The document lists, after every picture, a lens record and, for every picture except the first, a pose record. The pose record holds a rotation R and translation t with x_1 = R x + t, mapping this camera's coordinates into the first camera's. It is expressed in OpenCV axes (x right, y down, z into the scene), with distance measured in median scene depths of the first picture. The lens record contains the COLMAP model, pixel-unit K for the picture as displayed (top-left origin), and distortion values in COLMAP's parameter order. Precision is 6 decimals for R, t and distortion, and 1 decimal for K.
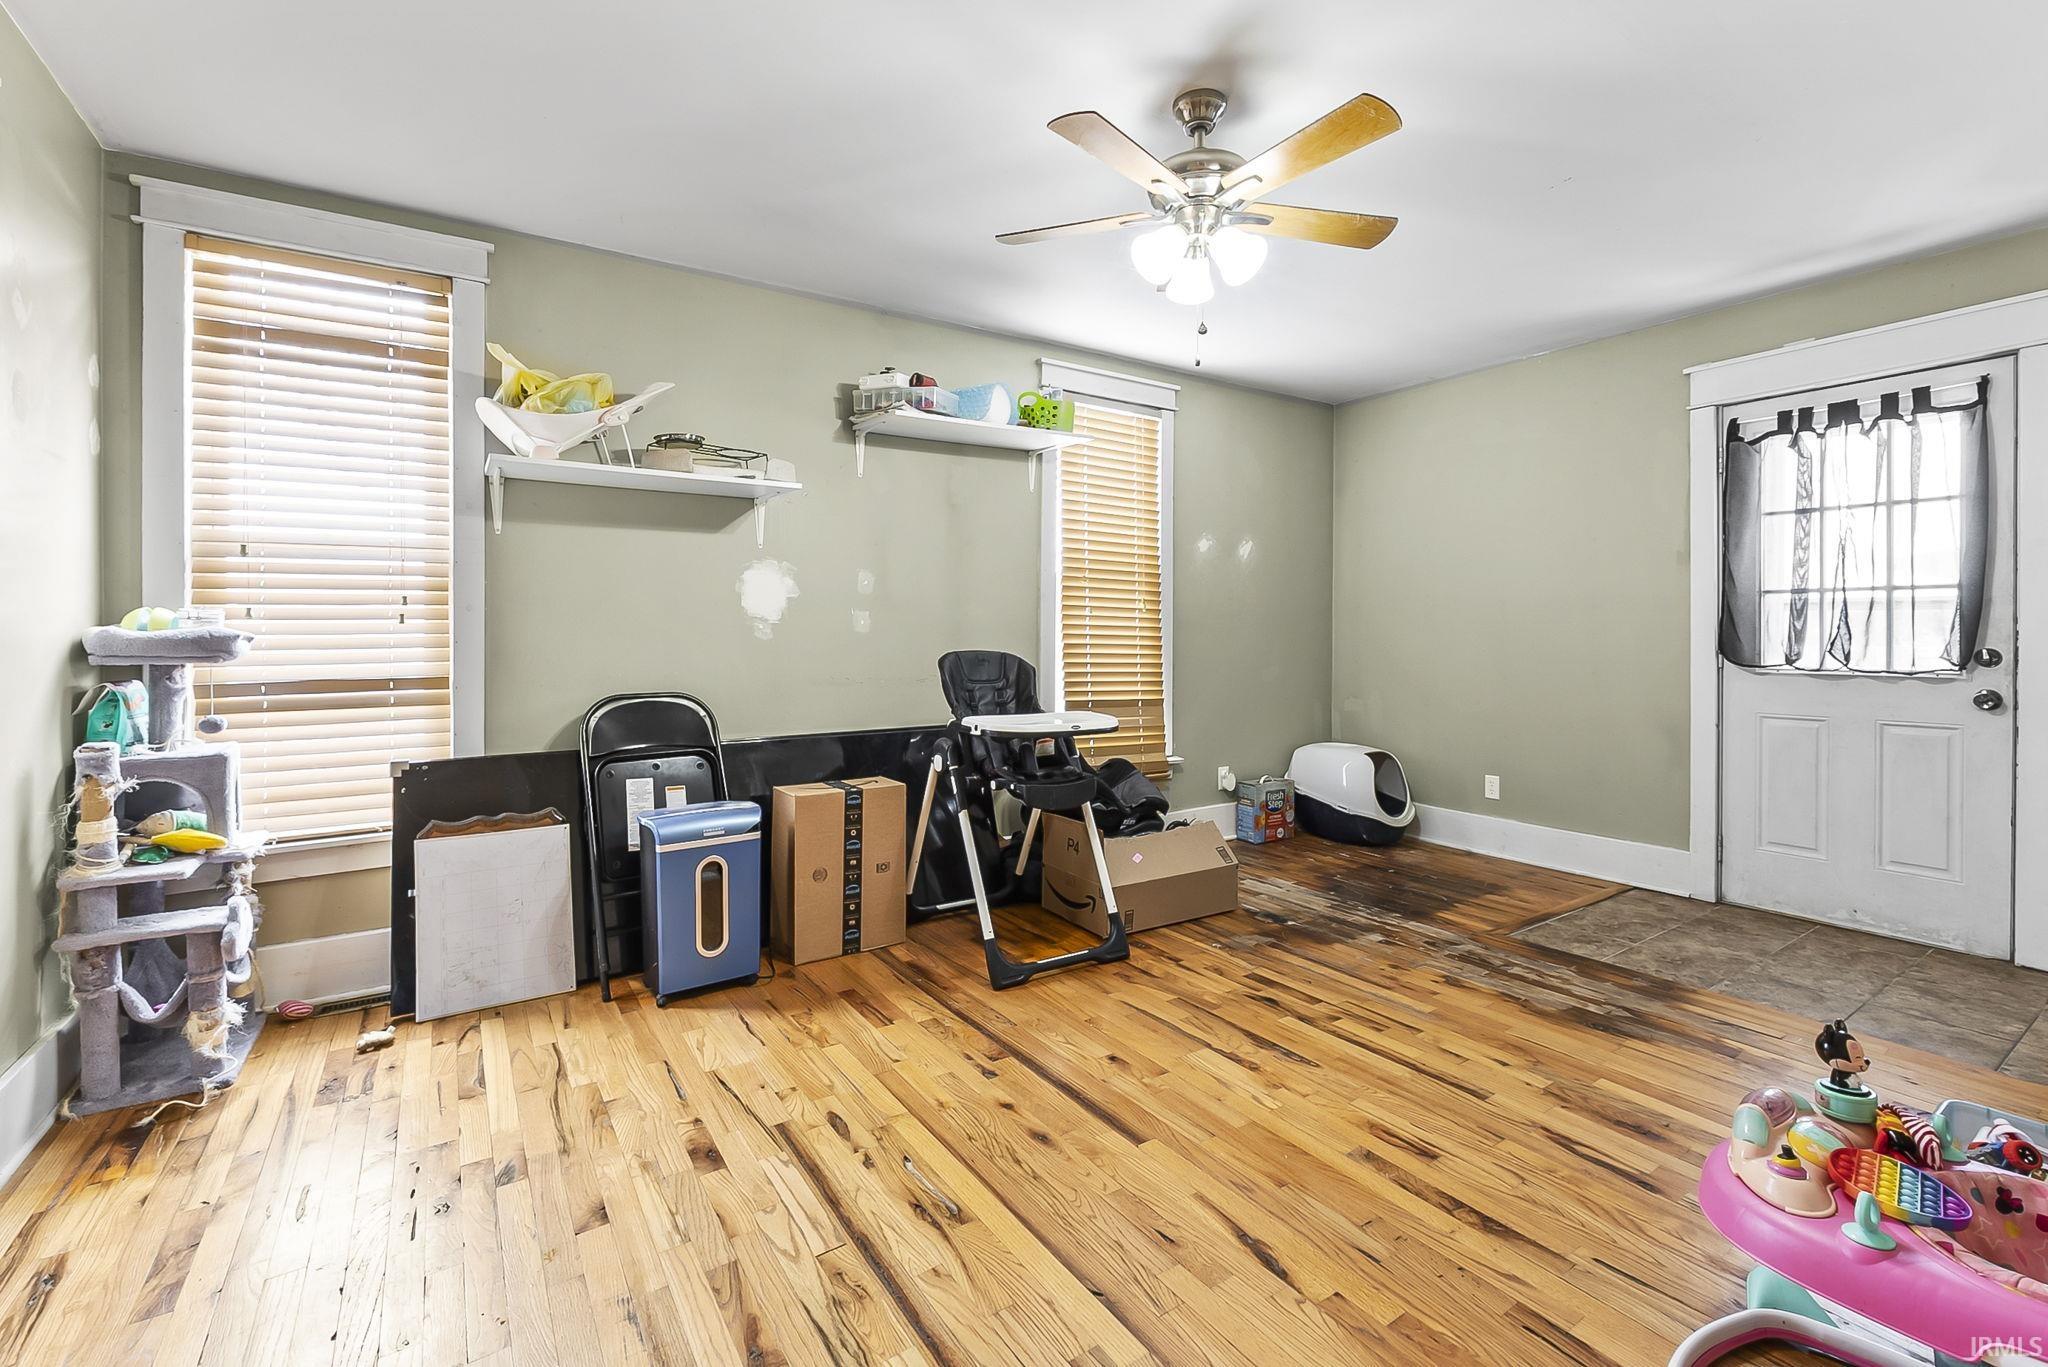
lens RADIAL K [[881.5, 0, 1012.5], [0, 881.5, 645.2], [0, 0, 1]] dist [-0.003832, -0.000371]
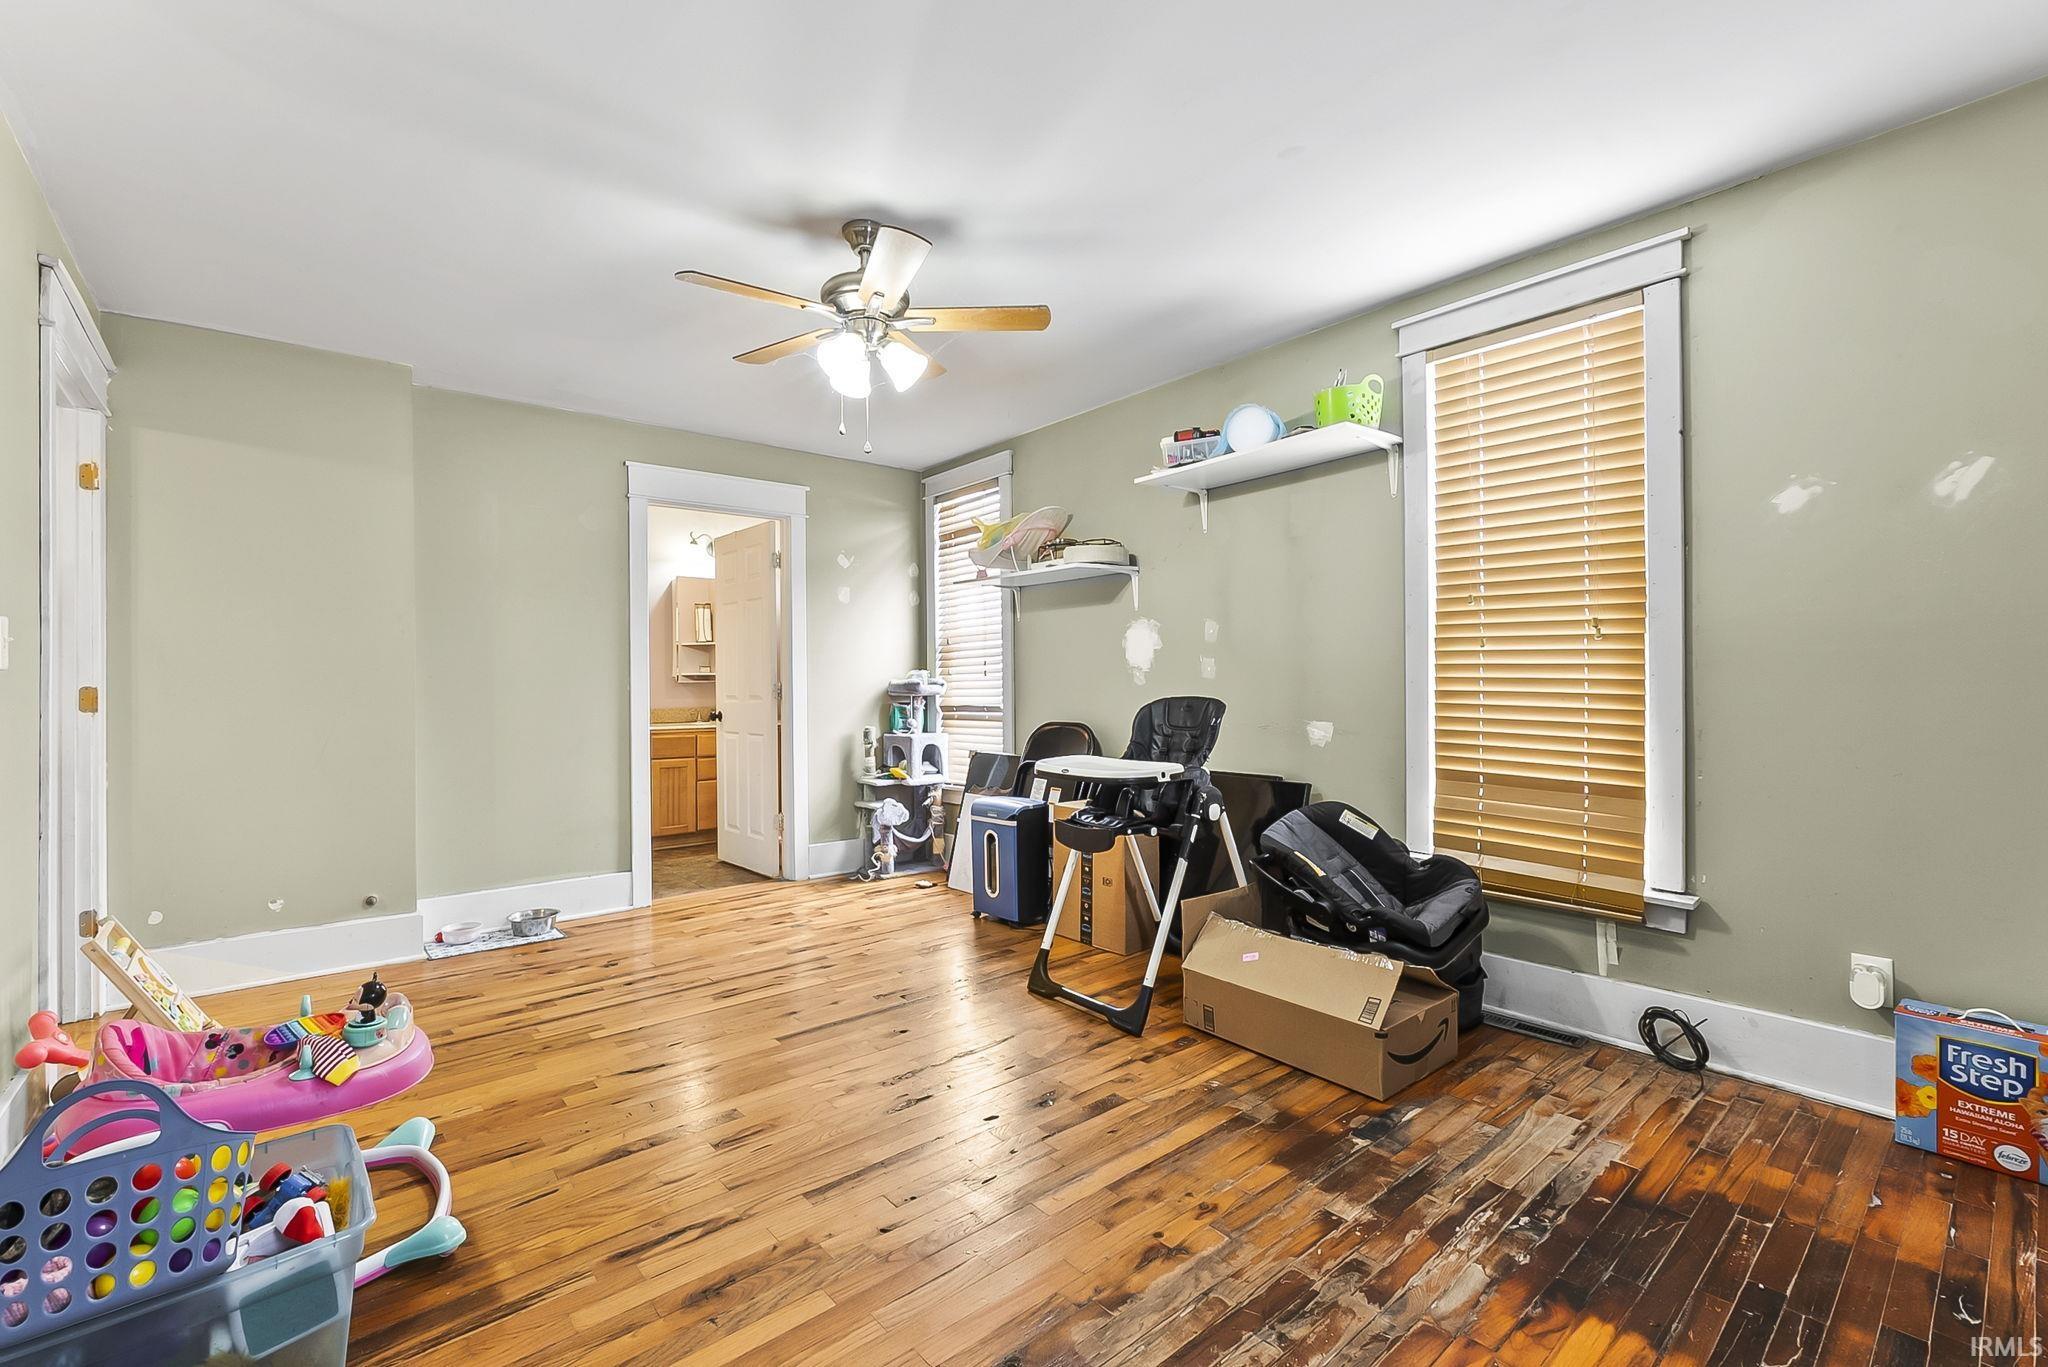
lens RADIAL K [[866.7, 0, 1015.4], [0, 866.7, 690.4], [0, 0, 1]] dist [-0.003117, -0.000448]
pose [[0.123578, 0.009453, -0.992290, 1.074538], [-0.004324, 0.999950, 0.008987, -0.010332], [0.992325, 0.003180, 0.123613, 0.820953]]
